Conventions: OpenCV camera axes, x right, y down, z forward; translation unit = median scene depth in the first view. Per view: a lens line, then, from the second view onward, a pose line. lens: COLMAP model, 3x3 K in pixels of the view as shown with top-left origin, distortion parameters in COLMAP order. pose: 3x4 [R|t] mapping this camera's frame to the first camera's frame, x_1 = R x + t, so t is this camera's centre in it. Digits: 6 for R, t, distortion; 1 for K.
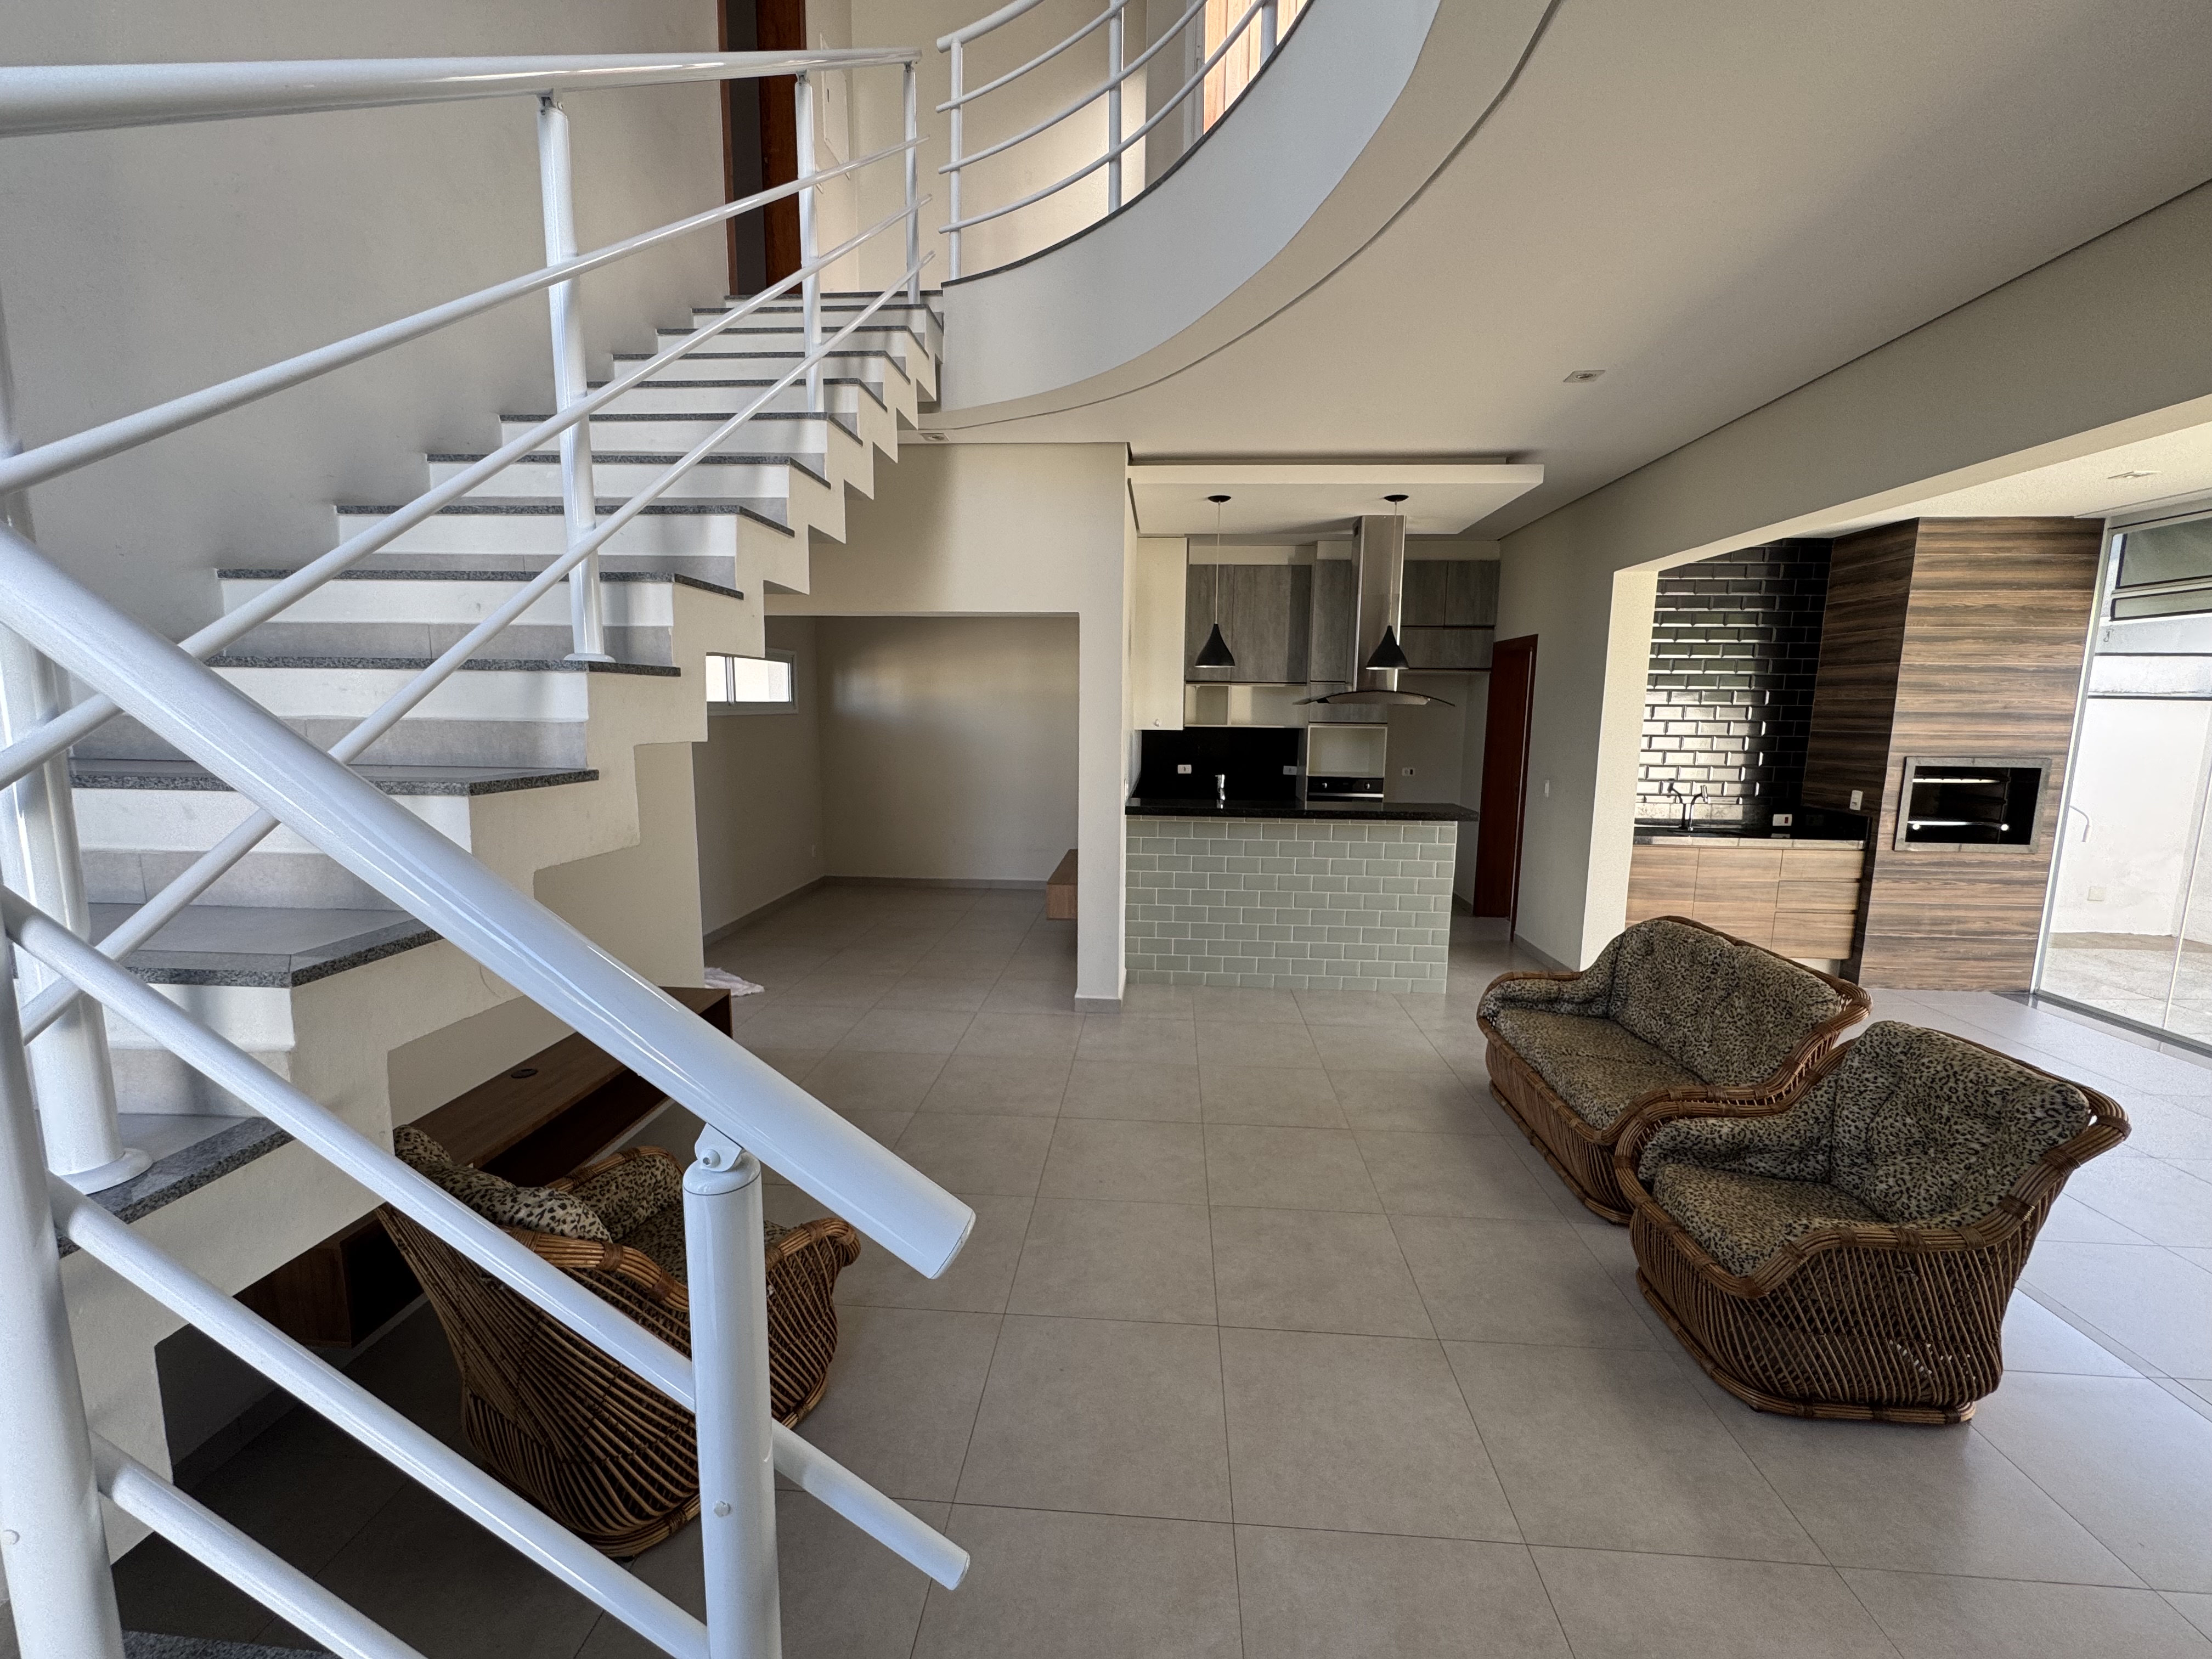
lens RADIAL K [[880.0, 0, 1106.0], [0, 880.0, 829.5], [0, 0, 1]] dist [-0.003415, -0.000271]
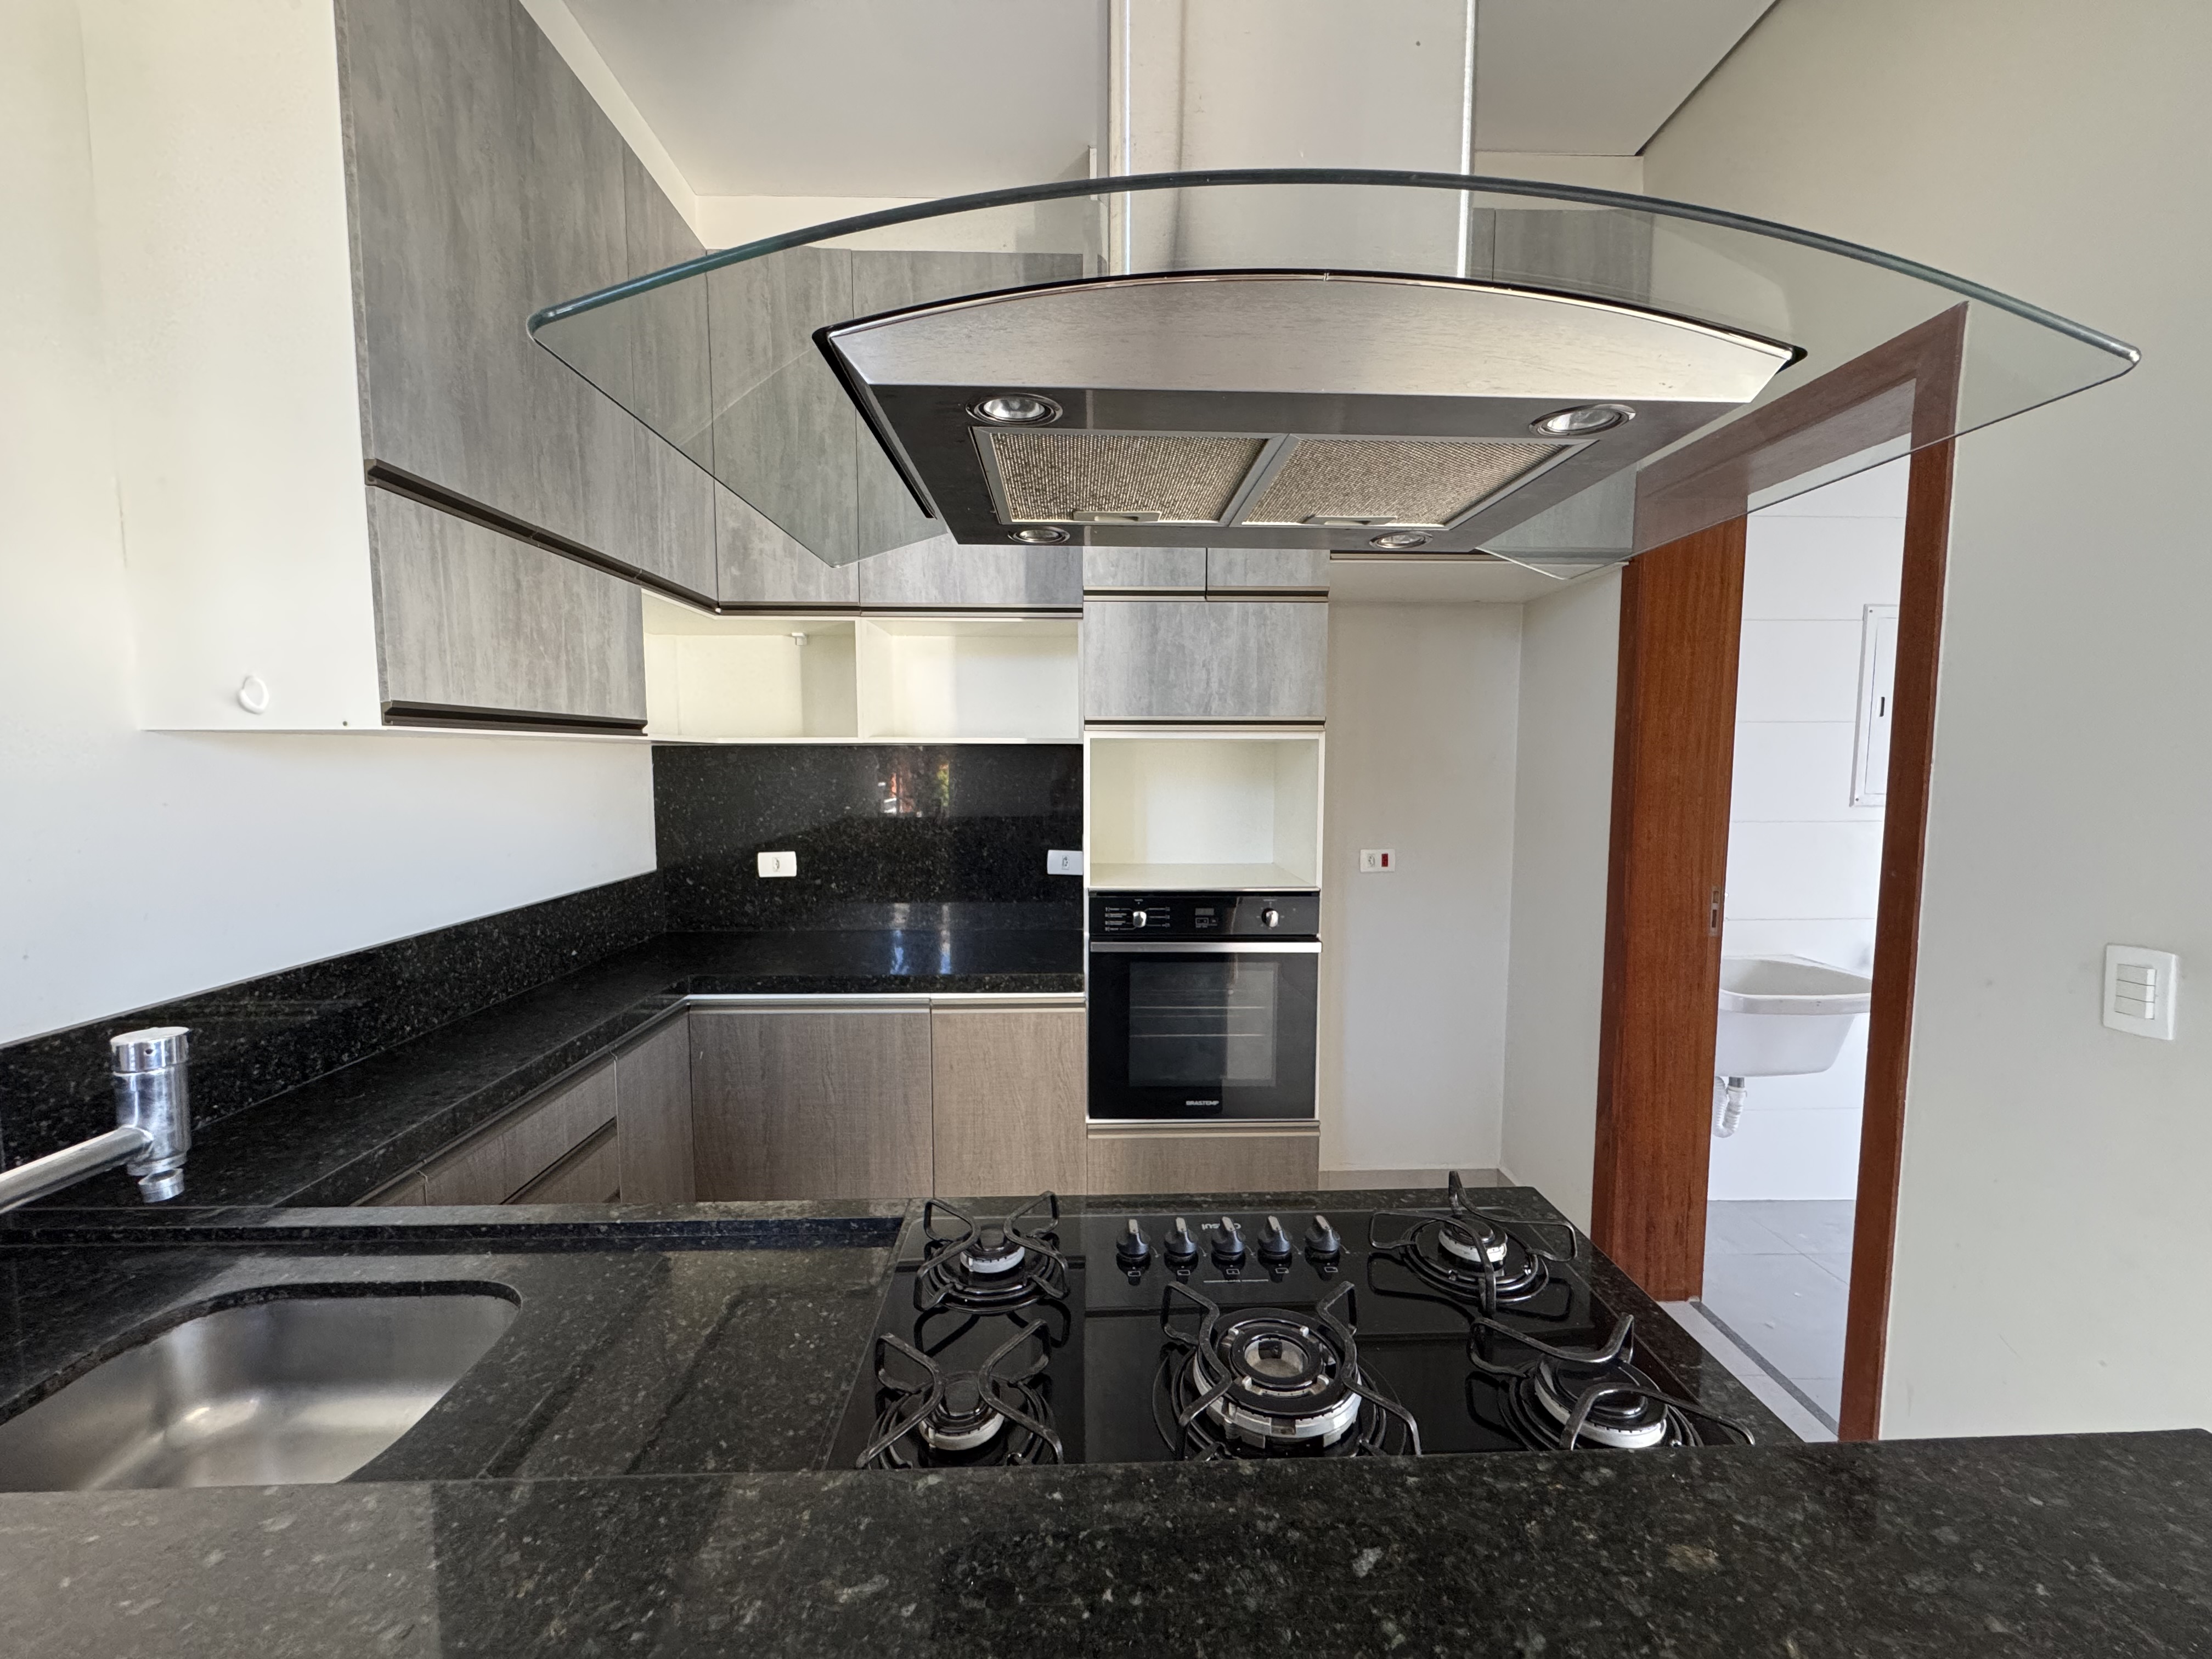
lens RADIAL K [[880.0, 0, 1106.0], [0, 880.0, 829.5], [0, 0, 1]] dist [-0.003415, -0.000271]
pose [[0.994516, -0.022541, 0.102130, 0.277693], [0.028347, 0.998042, -0.055761, -0.087789], [-0.100673, 0.058350, 0.993207, 0.928855]]
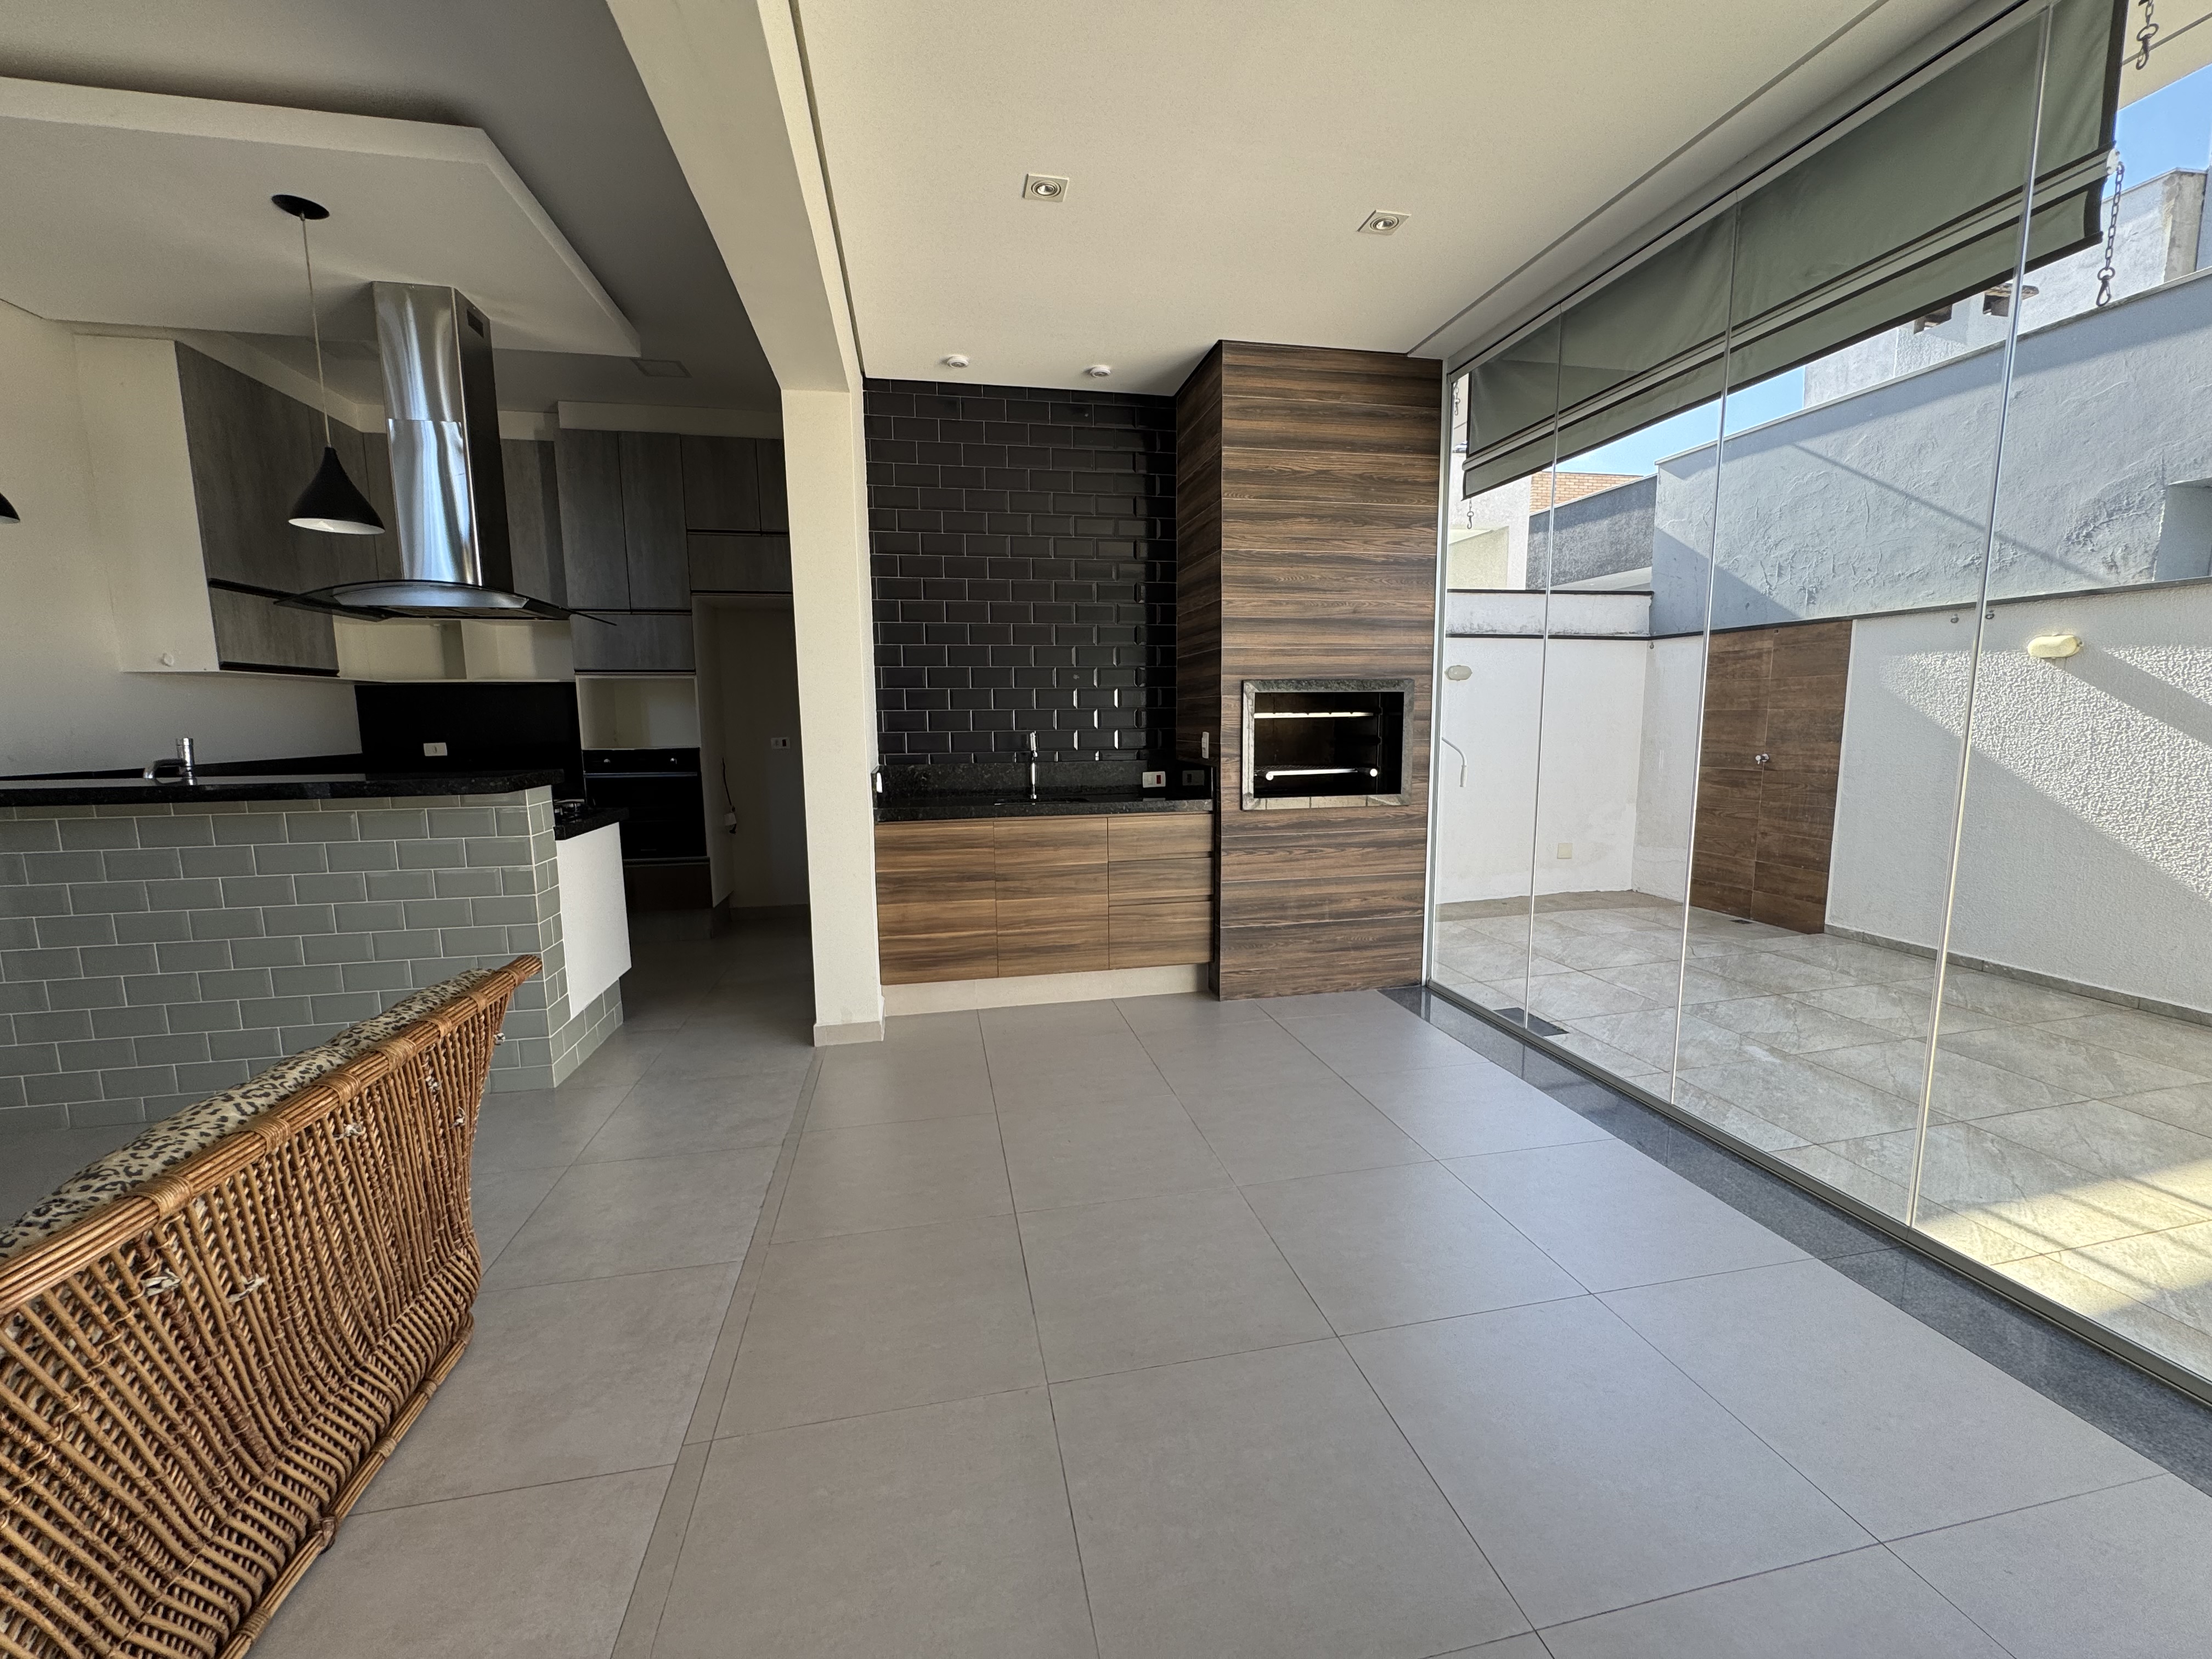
lens RADIAL K [[880.0, 0, 1106.0], [0, 880.0, 829.5], [0, 0, 1]] dist [-0.003415, -0.000271]
pose [[0.963189, -0.055496, 0.263033, 0.597495], [0.058420, 0.998287, -0.003304, 0.035735], [-0.262399, 0.018549, 0.964781, 0.325651]]
